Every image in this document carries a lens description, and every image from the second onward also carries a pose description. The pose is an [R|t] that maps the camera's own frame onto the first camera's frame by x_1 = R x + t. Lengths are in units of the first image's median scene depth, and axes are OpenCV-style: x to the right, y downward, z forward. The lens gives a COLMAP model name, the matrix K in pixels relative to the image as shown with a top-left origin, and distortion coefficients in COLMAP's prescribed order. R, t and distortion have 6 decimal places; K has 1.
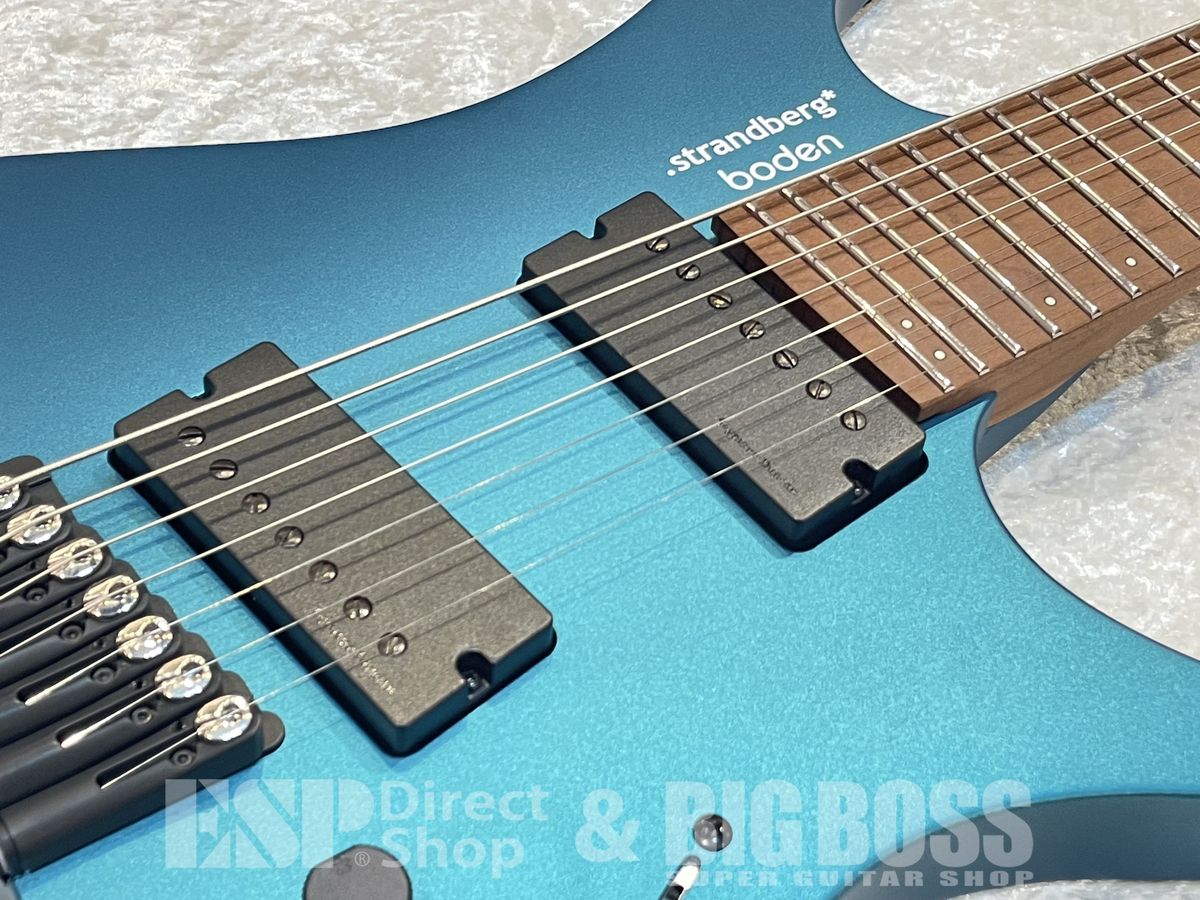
lens RADIAL K [[1912.5, 0, 618.9], [0, 1912.5, 456.8], [0, 0, 1]] dist [0.101175, 0.000000]
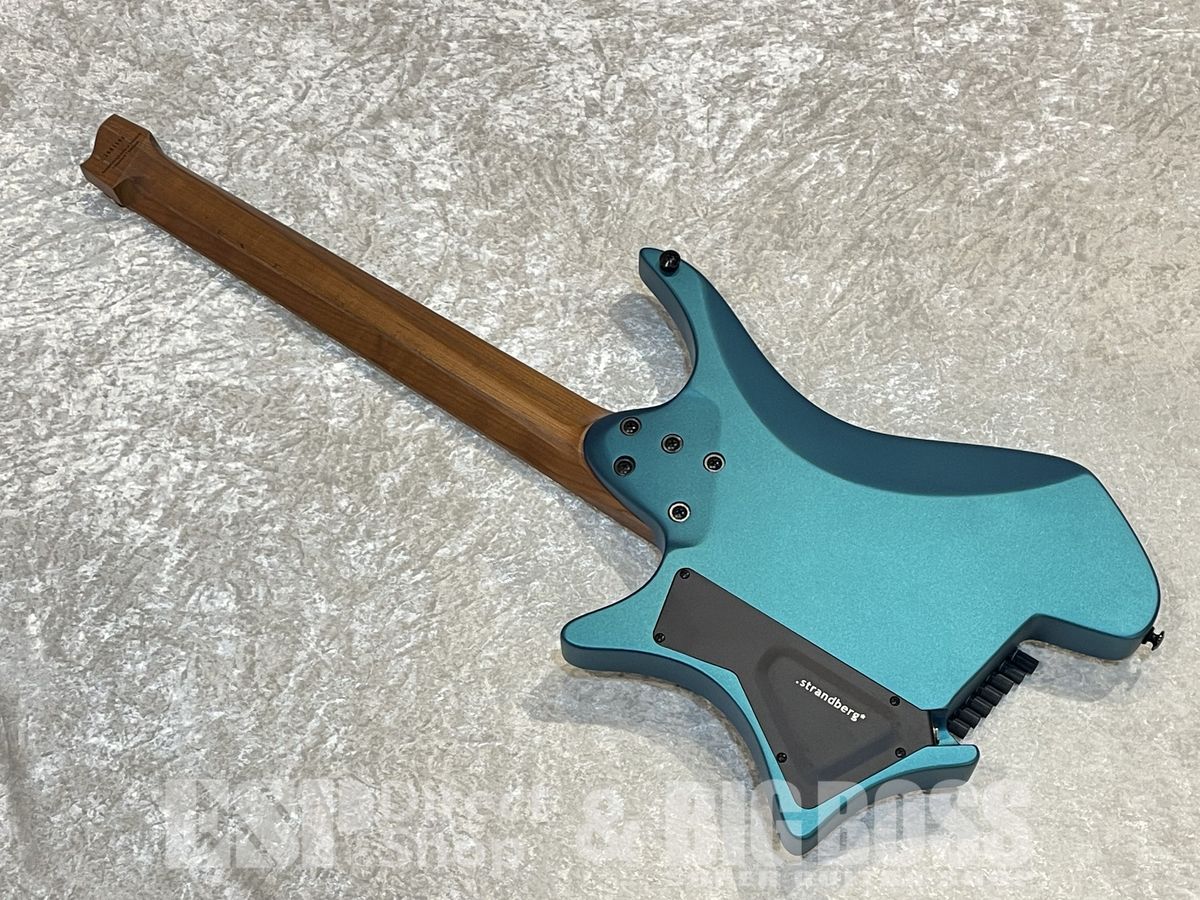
lens RADIAL K [[1841.6, 0, 606.9], [0, 1841.6, 445.9], [0, 0, 1]] dist [0.080640, 0.000000]
pose [[0.972313, 0.139928, -0.187157, 0.945953], [-0.094938, 0.968365, 0.230774, -0.683116], [0.213528, -0.206616, 0.954838, -1.656112]]
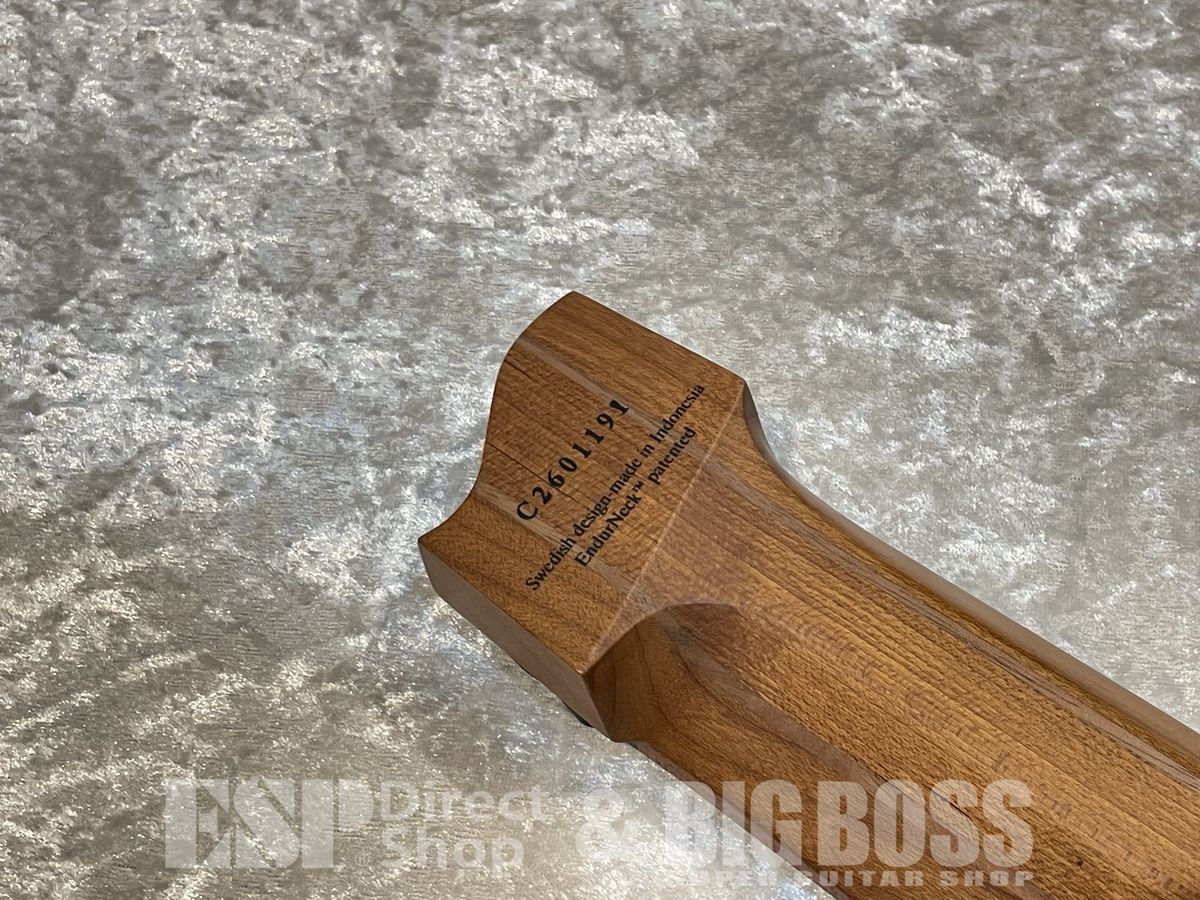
lens RADIAL K [[1841.6, 0, 603.9], [0, 1841.6, 459.4], [0, 0, 1]] dist [0.080640, 0.000000]
pose [[0.949397, 0.163471, -0.268183, -0.295175], [-0.114129, 0.975065, 0.190322, -0.498294], [0.292608, -0.150084, 0.944381, 0.574421]]
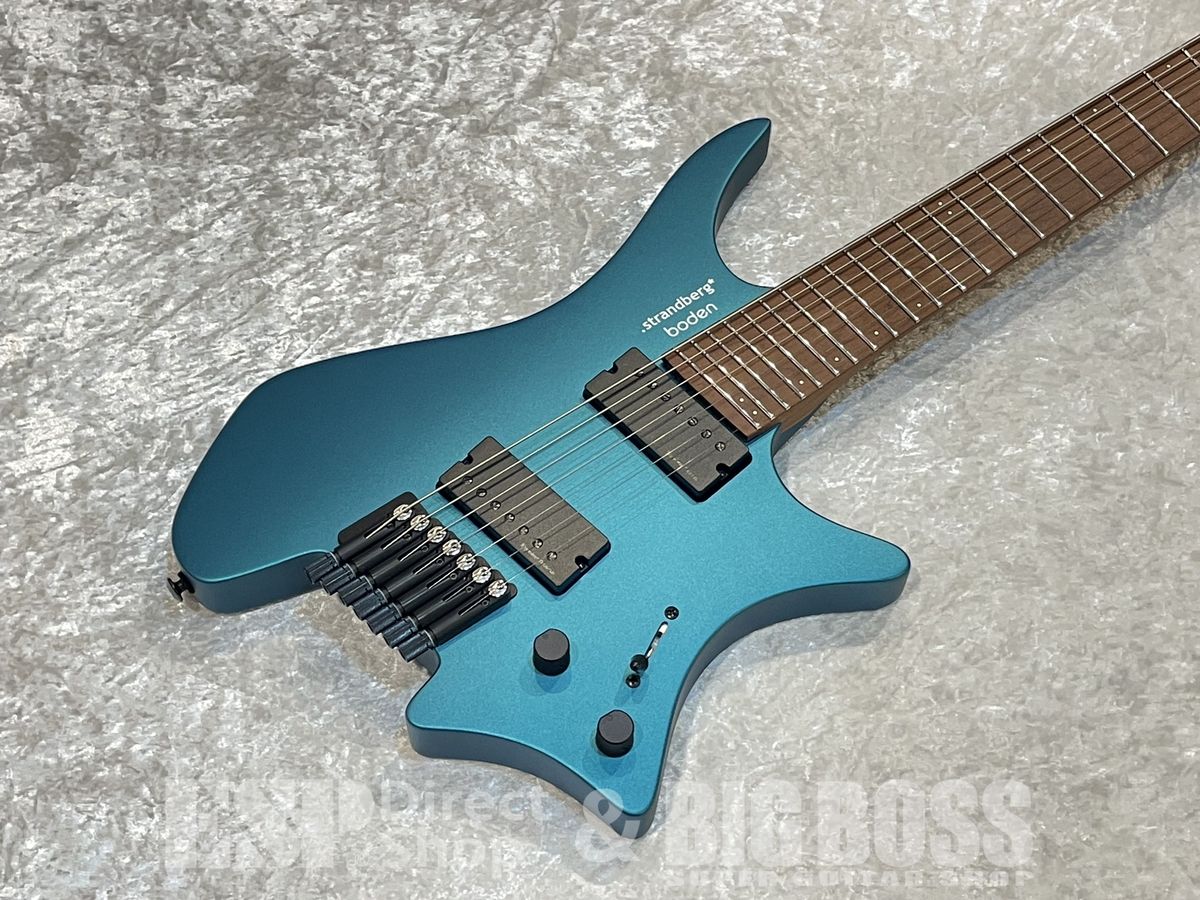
lens RADIAL K [[1912.5, 0, 603.5], [0, 1912.5, 458.0], [0, 0, 1]] dist [0.101175, 0.000000]
pose [[0.994965, -0.083027, -0.056137, 0.095310], [0.090799, 0.983864, 0.154167, -0.354695], [0.042431, -0.158488, 0.986449, -1.312687]]
